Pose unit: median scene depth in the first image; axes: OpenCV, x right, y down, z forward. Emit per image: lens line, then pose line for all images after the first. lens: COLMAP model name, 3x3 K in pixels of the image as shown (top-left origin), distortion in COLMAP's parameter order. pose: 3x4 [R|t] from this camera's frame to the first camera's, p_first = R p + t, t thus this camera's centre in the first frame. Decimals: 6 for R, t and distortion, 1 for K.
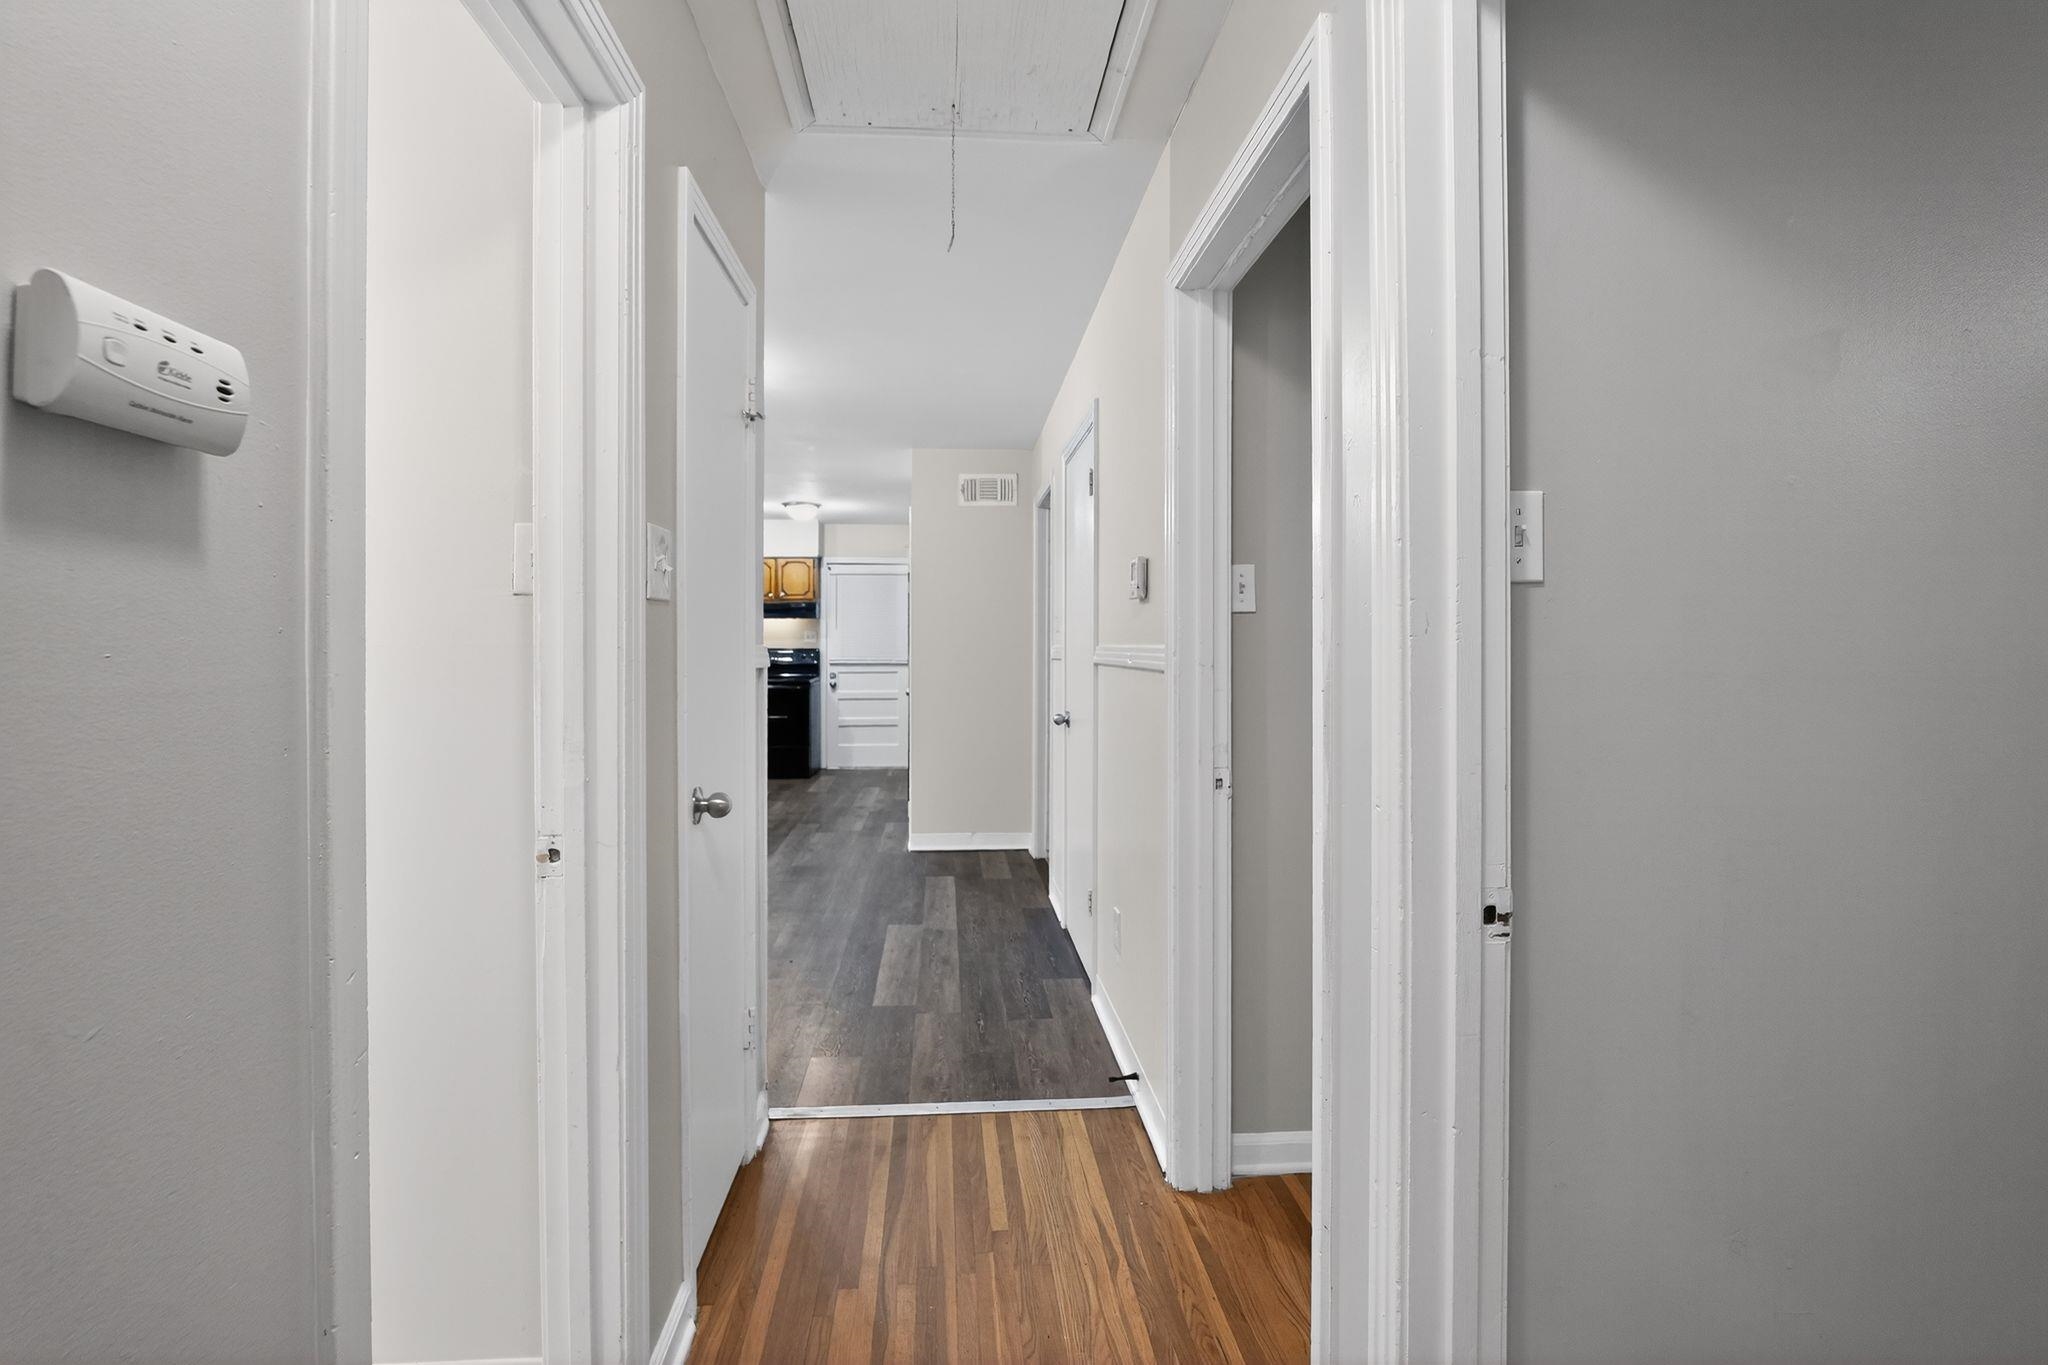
lens RADIAL K [[914.2, 0, 1021.7], [0, 914.2, 647.6], [0, 0, 1]] dist [-0.012762, 0.000451]
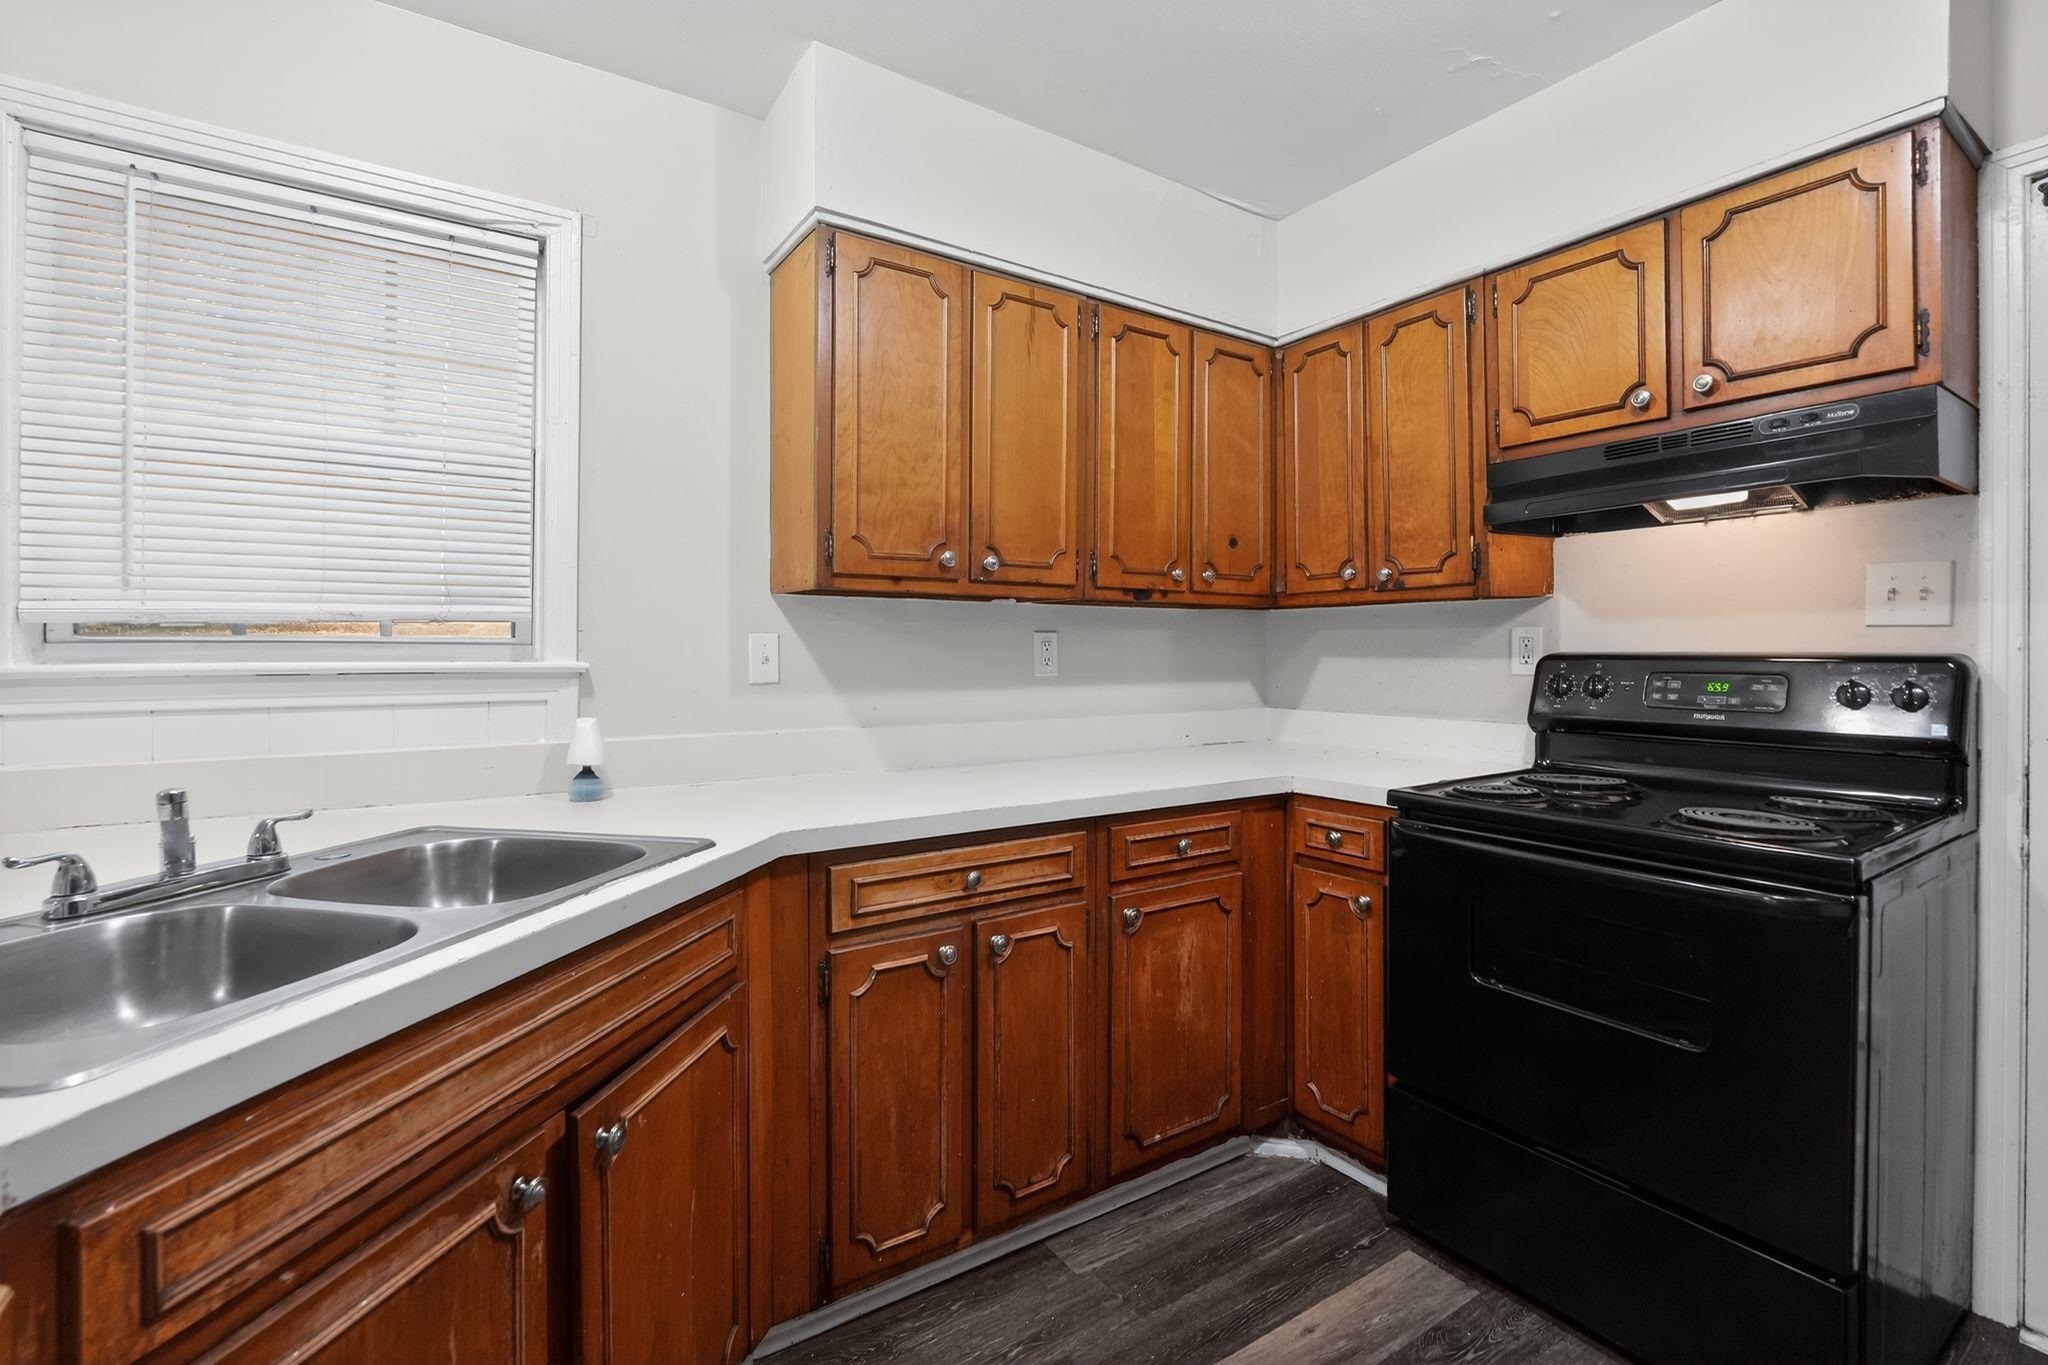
lens RADIAL K [[913.5, 0, 1025.5], [0, 913.5, 655.5], [0, 0, 1]] dist [-0.015951, 0.000359]
pose [[0.478503, 0.006389, -0.878063, -0.155045], [-0.006359, 0.999973, 0.003811, 0.001767], [0.878063, 0.003760, 0.478530, 0.751231]]
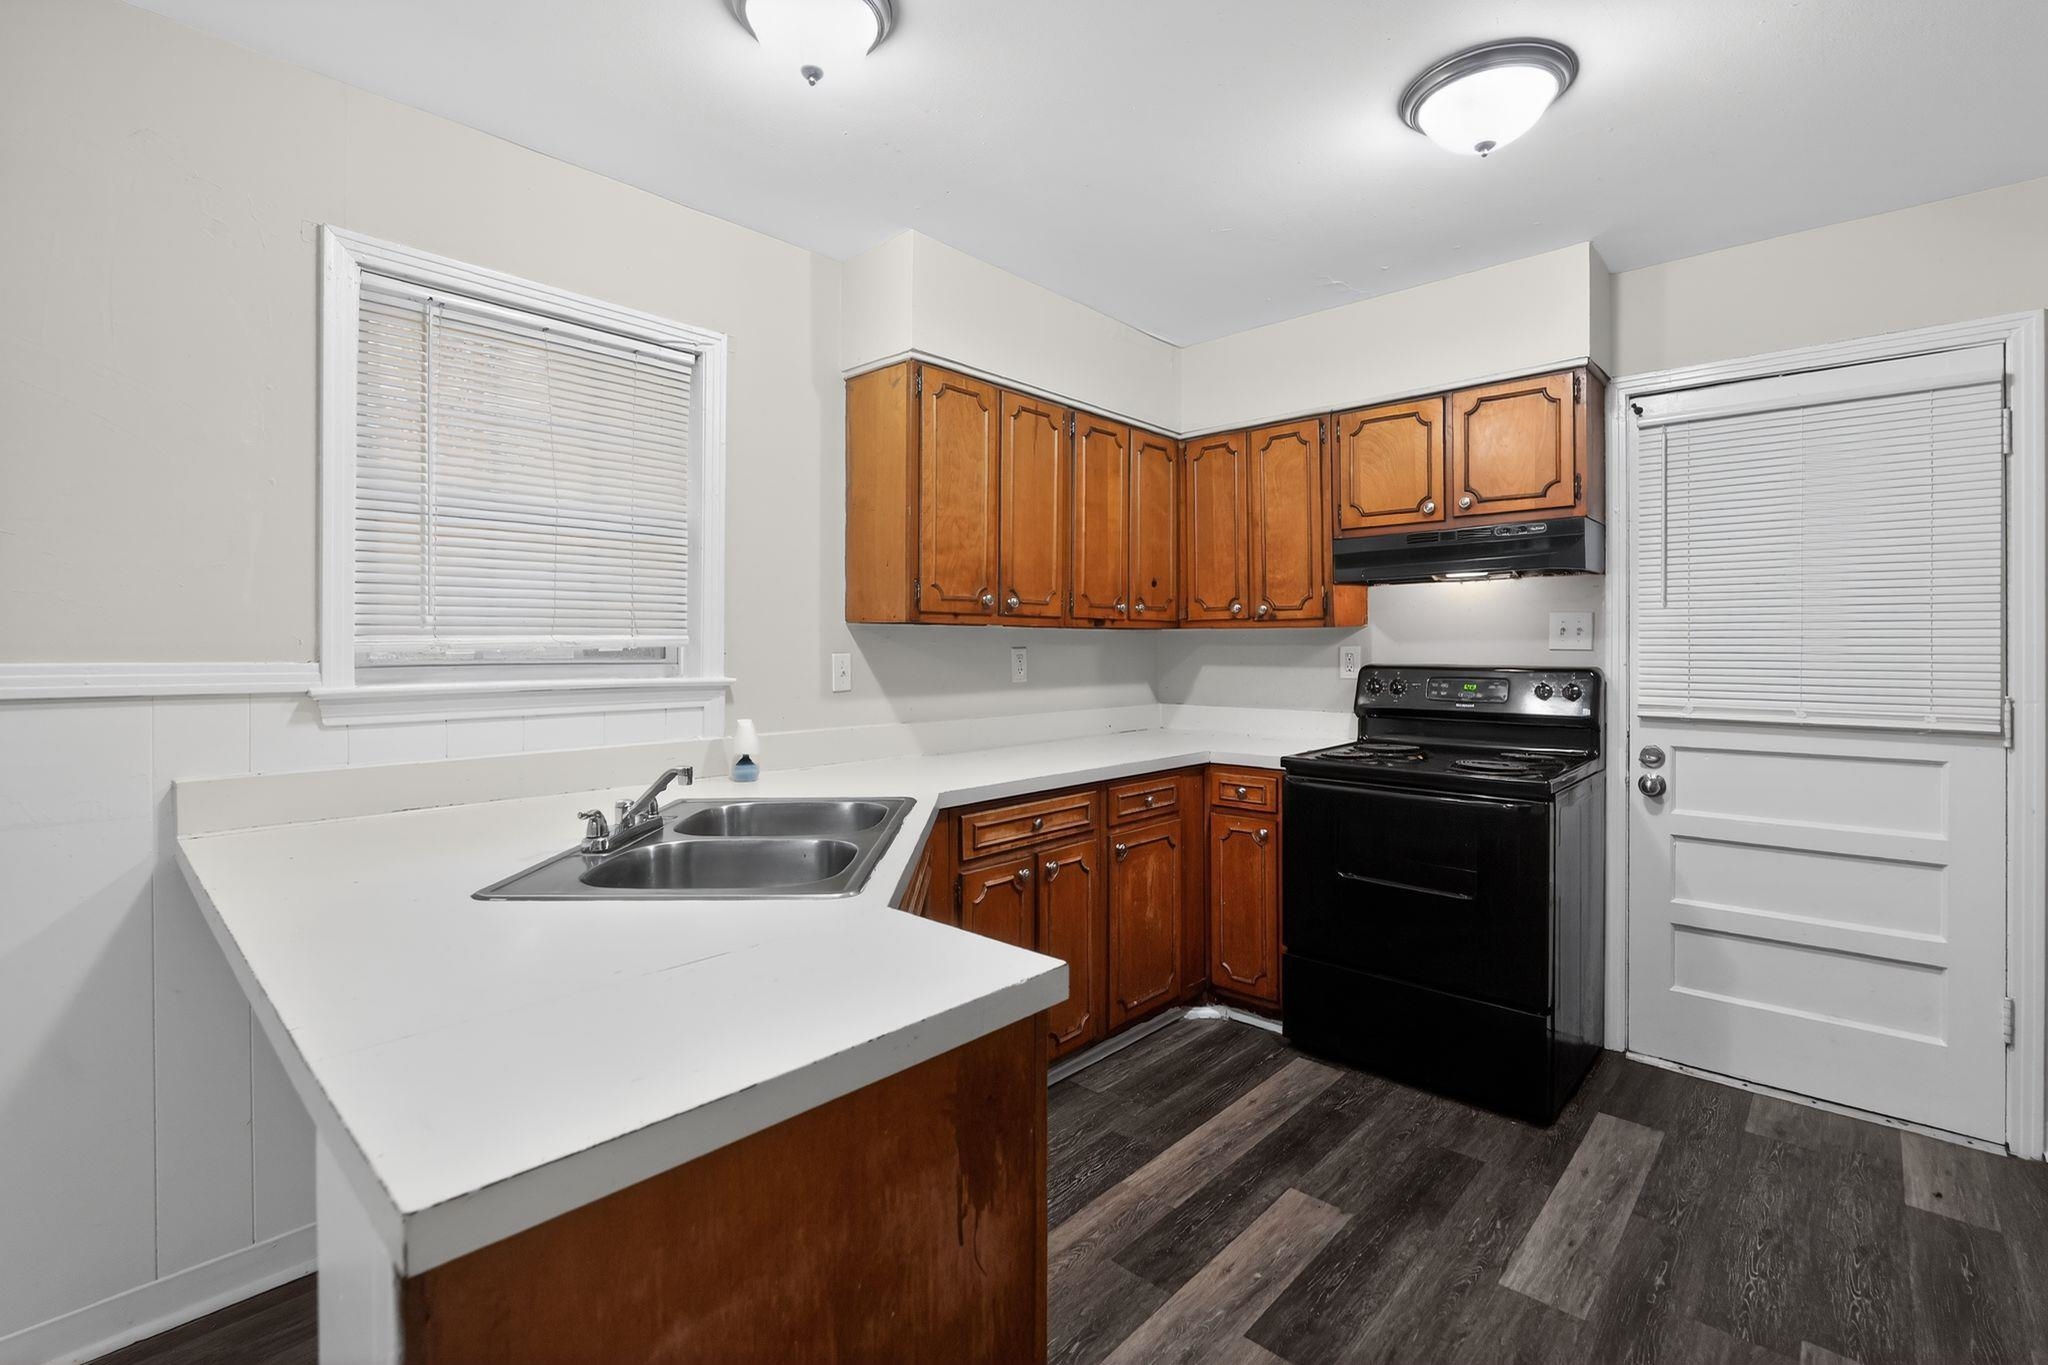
lens RADIAL K [[914.2, 0, 1021.7], [0, 914.2, 647.6], [0, 0, 1]] dist [-0.012762, 0.000451]
pose [[0.671165, 0.002047, -0.741305, -0.123547], [-0.005670, 0.999981, -0.002373, -0.003937], [0.741286, 0.005796, 0.671164, 0.643010]]
